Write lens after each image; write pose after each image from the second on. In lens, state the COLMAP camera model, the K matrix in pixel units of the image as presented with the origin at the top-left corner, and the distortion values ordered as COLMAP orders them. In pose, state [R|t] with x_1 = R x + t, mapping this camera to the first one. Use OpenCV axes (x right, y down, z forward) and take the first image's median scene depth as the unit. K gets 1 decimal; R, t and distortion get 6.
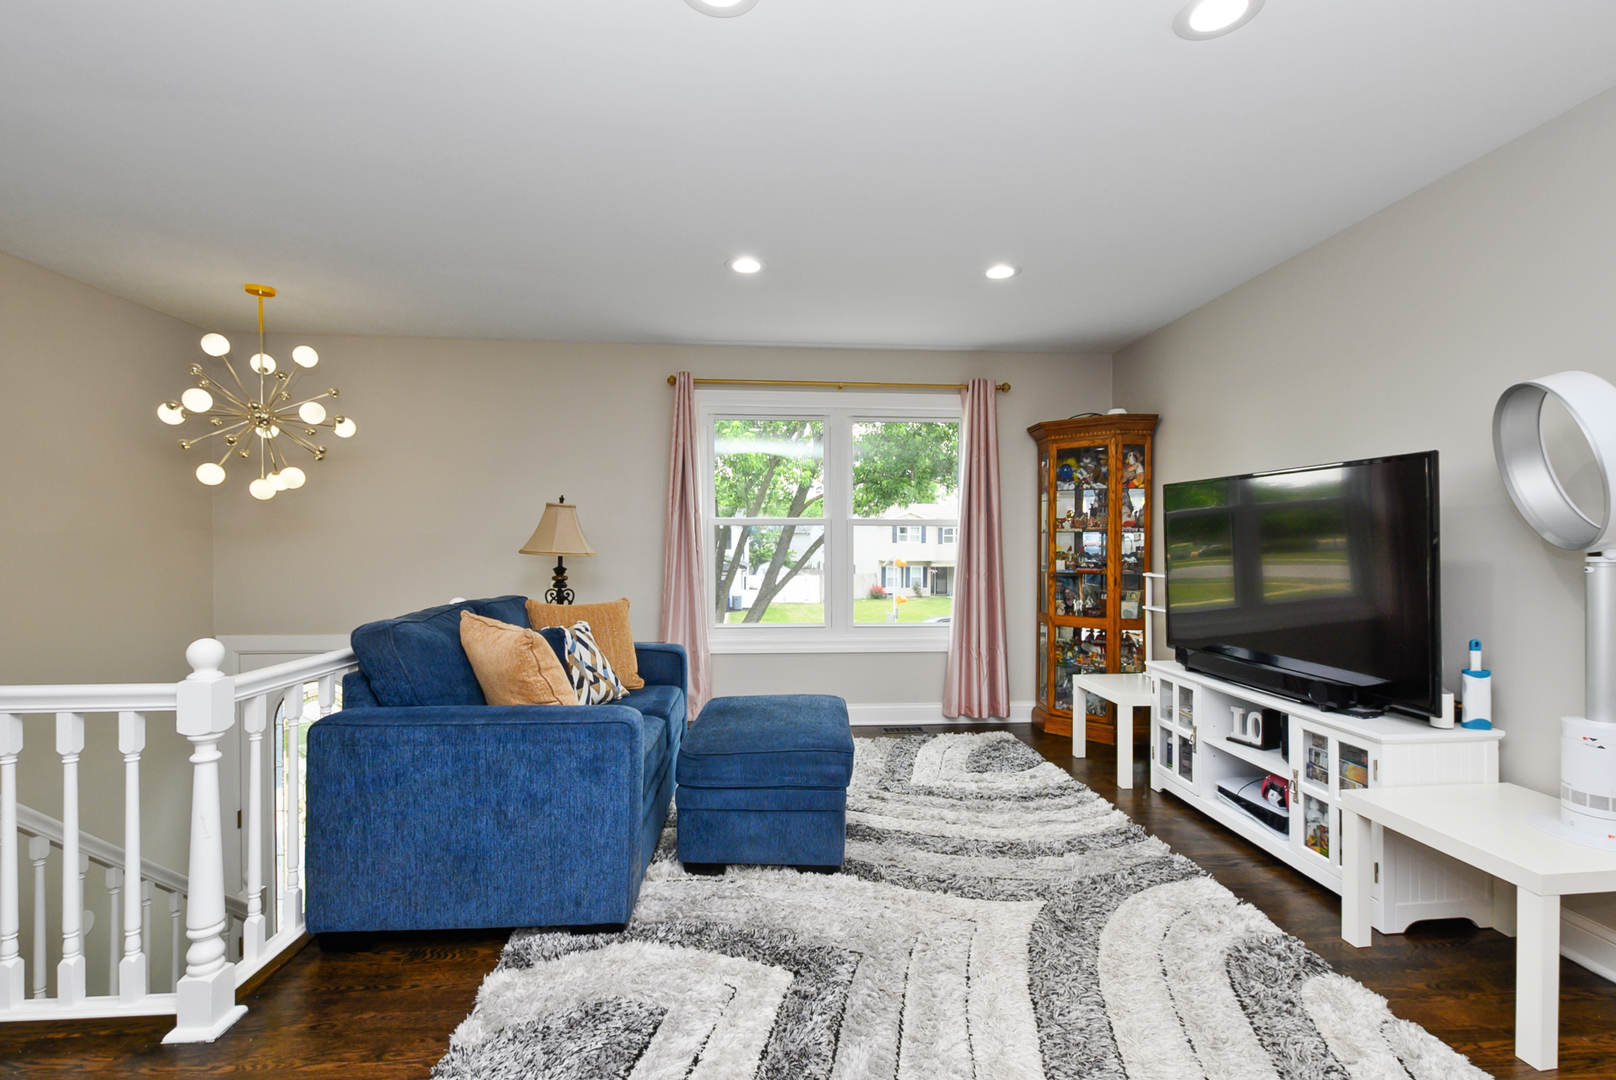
lens RADIAL K [[700.9, 0, 808.0], [0, 700.9, 540.0], [0, 0, 1]] dist [0.000729, -0.001427]
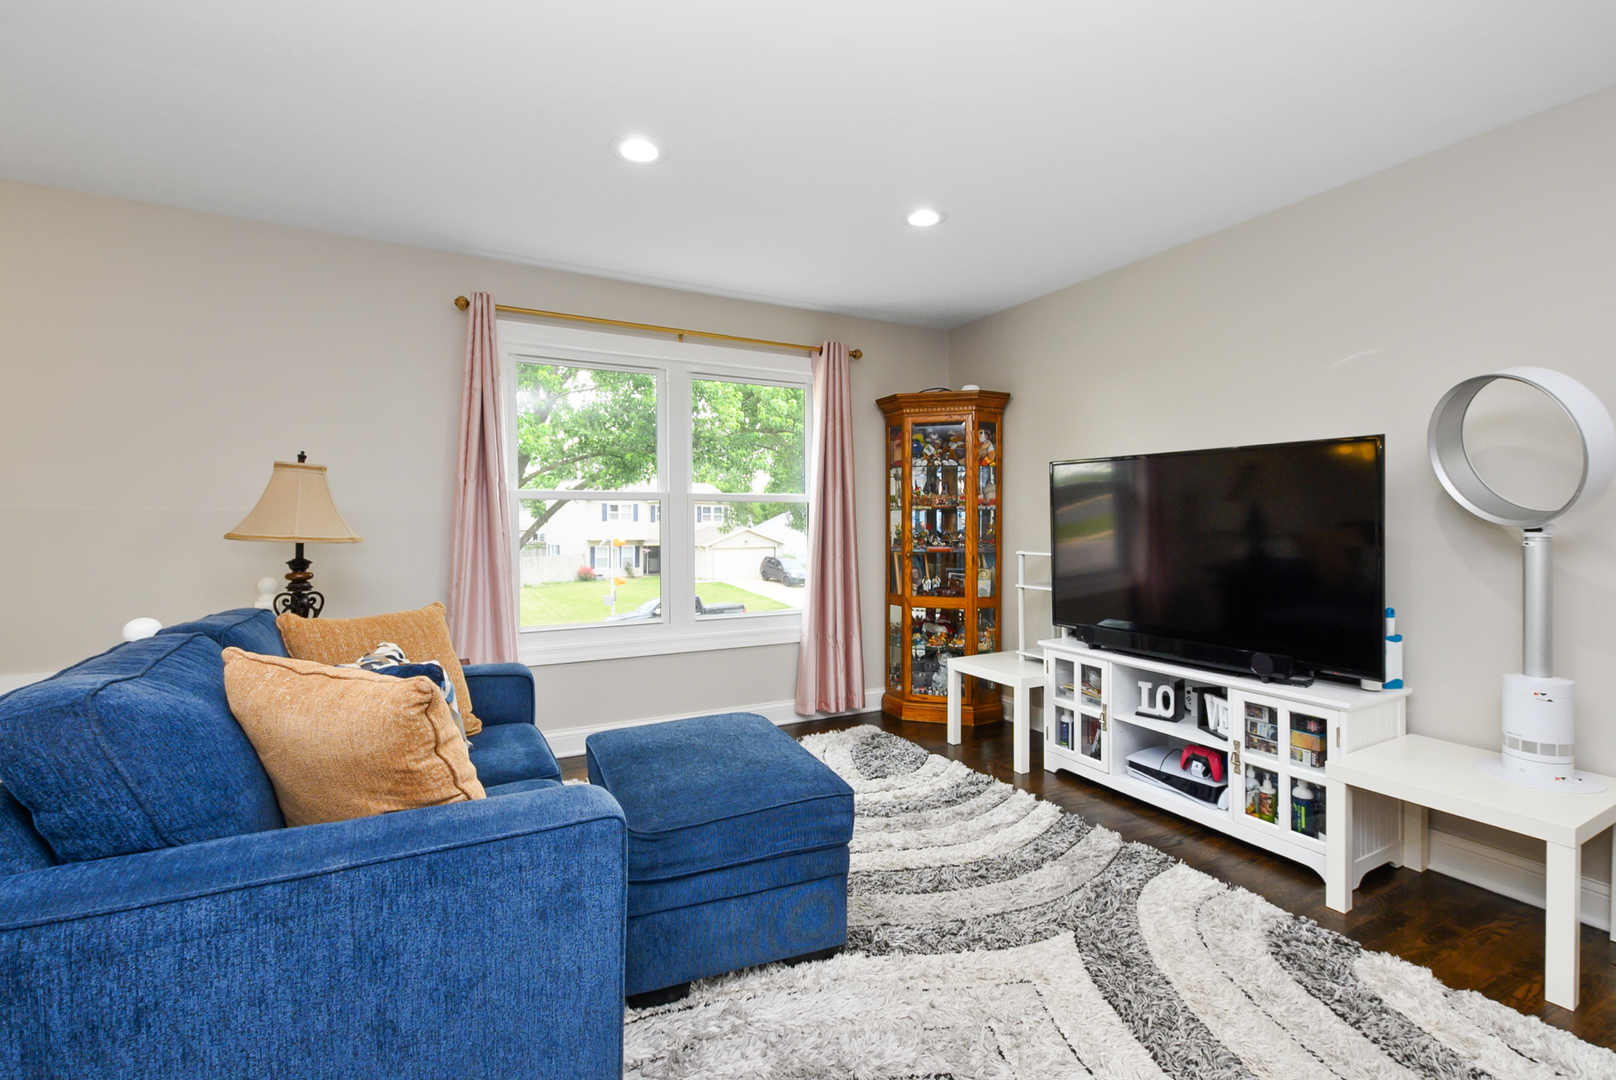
lens RADIAL K [[711.0, 0, 816.8], [0, 711.0, 517.5], [0, 0, 1]] dist [0.000055, -0.000791]
pose [[0.914305, -0.000966, 0.405026, -0.283050], [0.001238, 0.999999, -0.000409, -0.000583], [-0.405025, 0.000875, 0.914305, 0.291594]]
